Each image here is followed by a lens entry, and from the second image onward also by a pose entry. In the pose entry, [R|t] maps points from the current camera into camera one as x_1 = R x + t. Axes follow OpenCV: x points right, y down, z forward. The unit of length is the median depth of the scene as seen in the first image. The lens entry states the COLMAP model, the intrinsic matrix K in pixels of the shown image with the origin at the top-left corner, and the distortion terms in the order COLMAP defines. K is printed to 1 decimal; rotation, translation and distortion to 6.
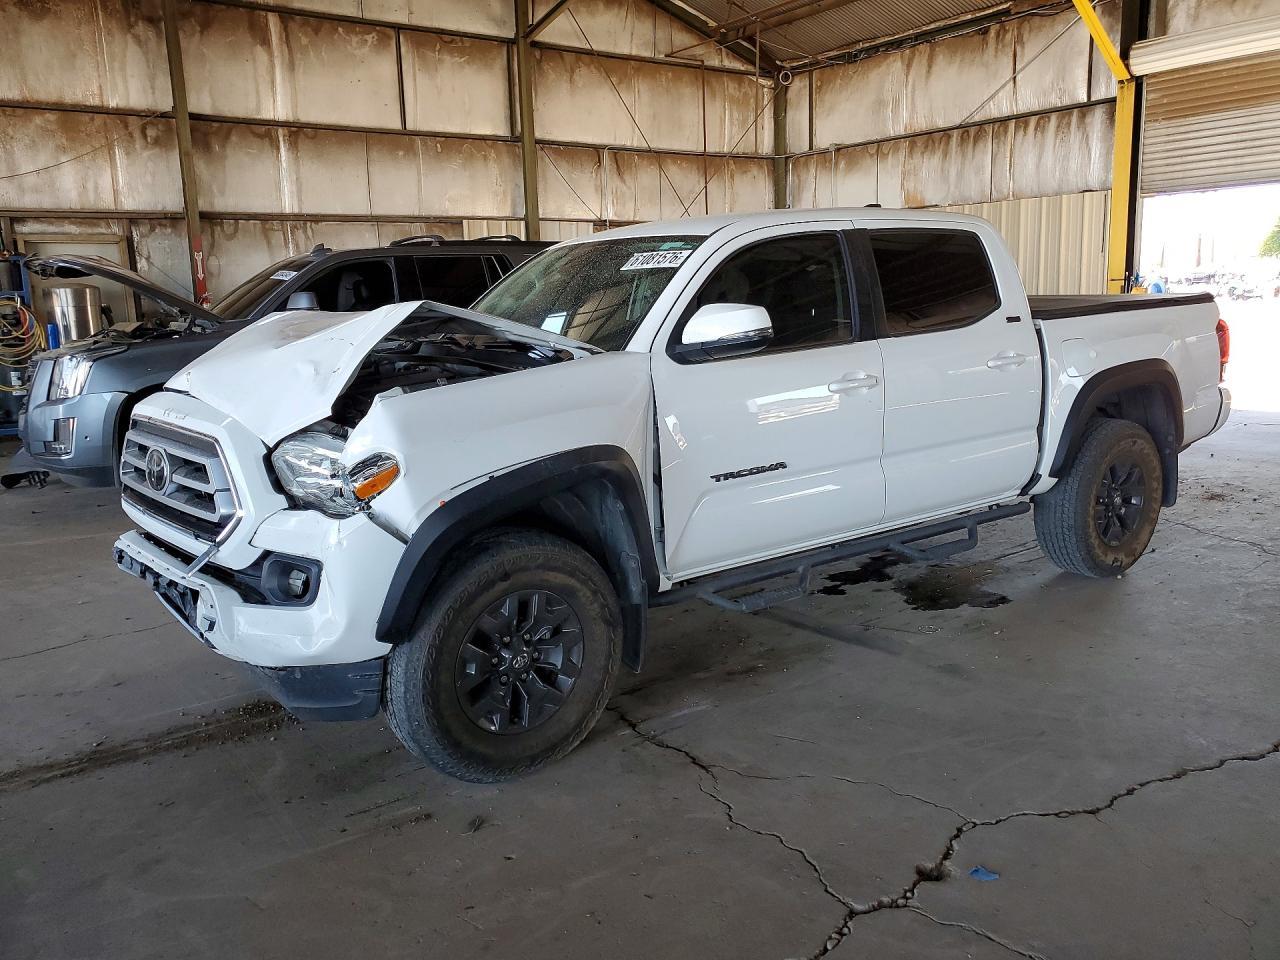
lens RADIAL K [[1042.2, 0, 640.0], [0, 1042.2, 480.0], [0, 0, 1]] dist [0.006140, 0.013130]
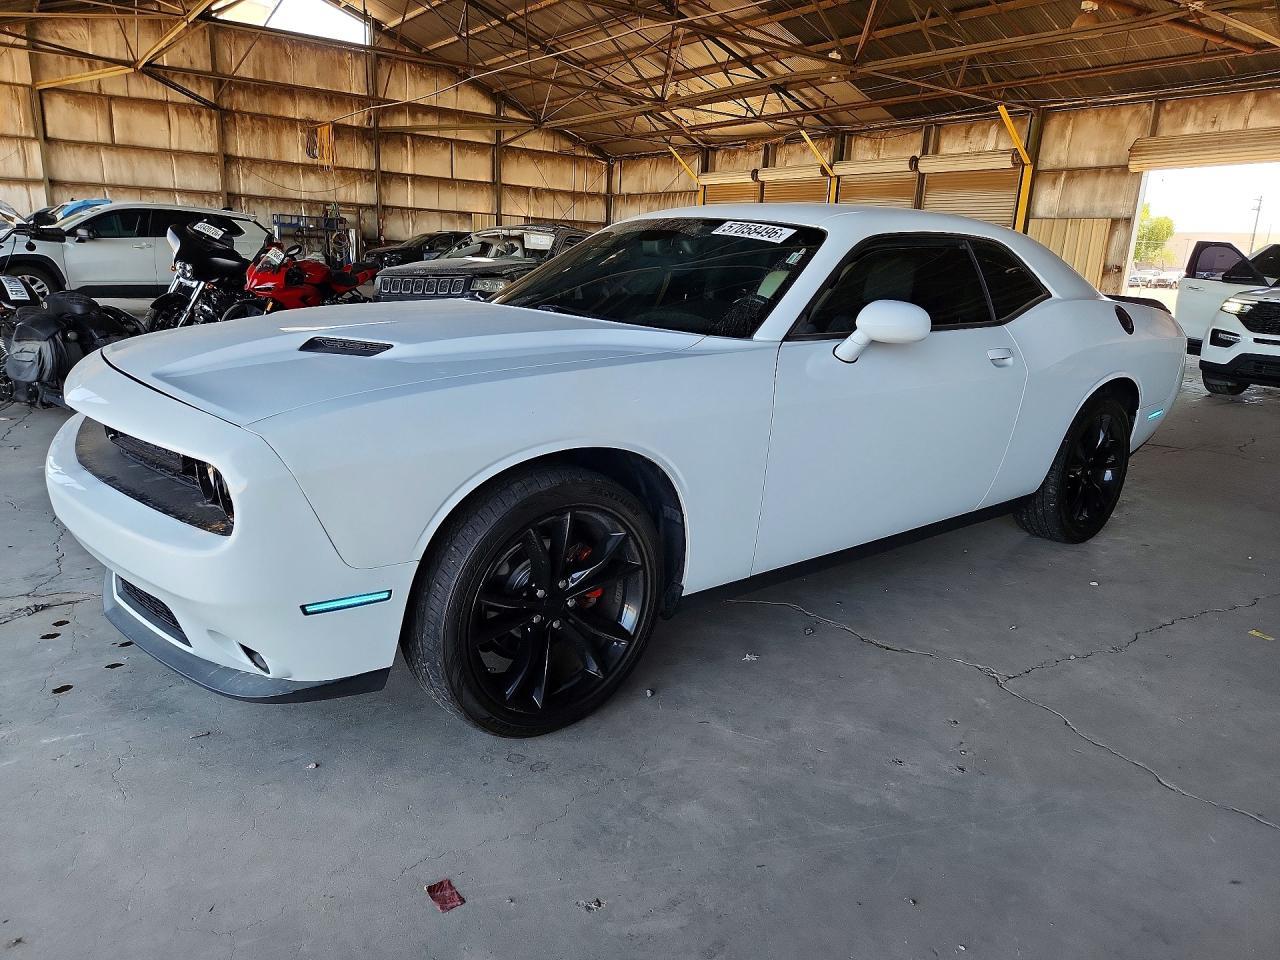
lens RADIAL K [[898.1, 0, 648.6], [0, 898.1, 517.9], [0, 0, 1]] dist [0.047520, -0.008096]
pose [[0.996868, 0.078414, 0.010264, 0.305718], [-0.079045, 0.991993, 0.098496, 0.251337], [-0.002459, -0.098999, 0.995084, -1.334785]]
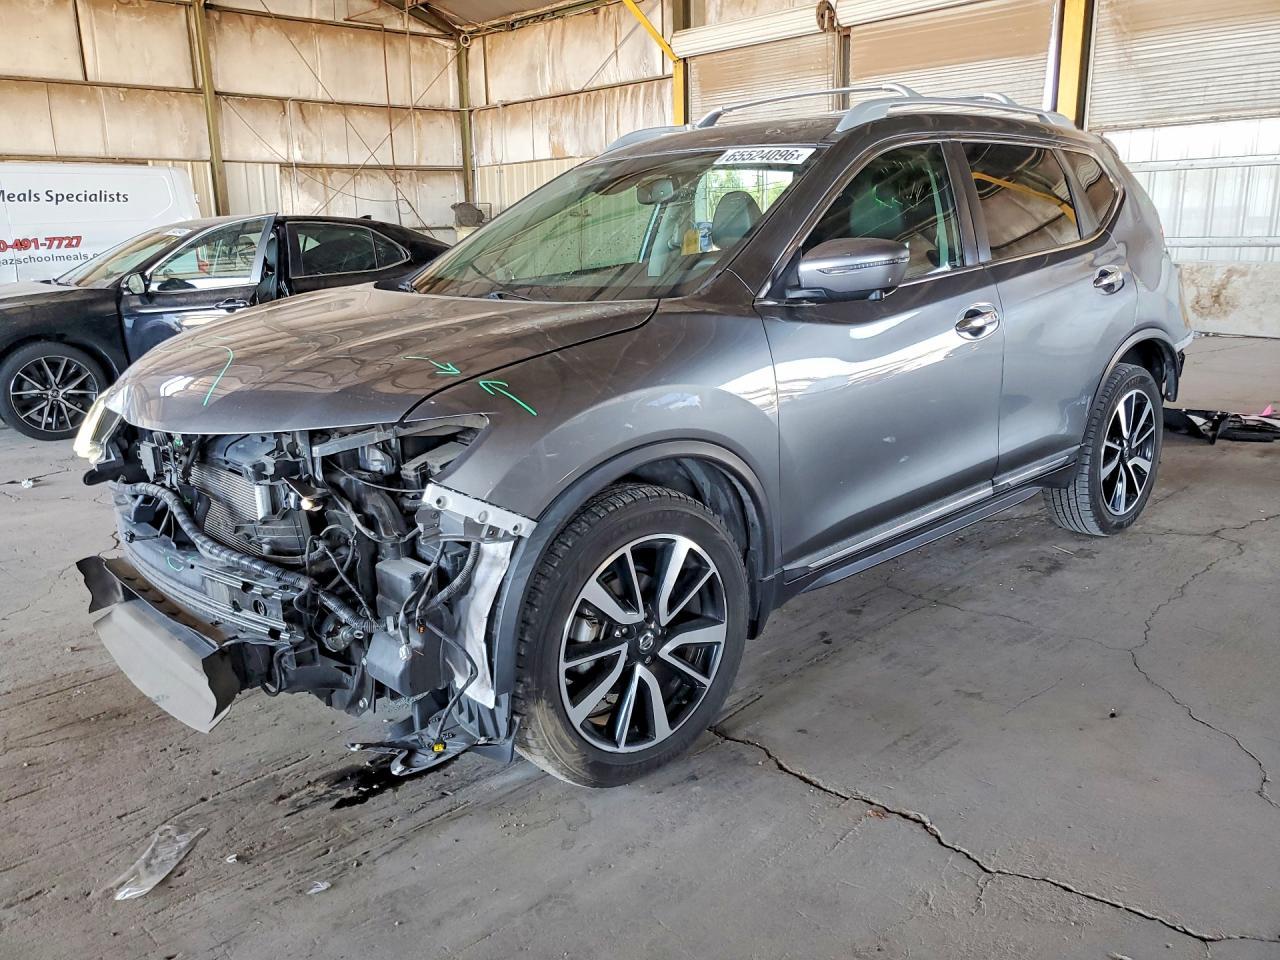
lens RADIAL K [[1042.2, 0, 640.0], [0, 1042.2, 480.0], [0, 0, 1]] dist [0.006140, 0.013130]
pose [[0.994757, -0.010386, 0.101743, 0.240140], [0.004528, 0.998327, 0.057637, 0.040668], [-0.102171, -0.056874, 0.993140, -0.226175]]
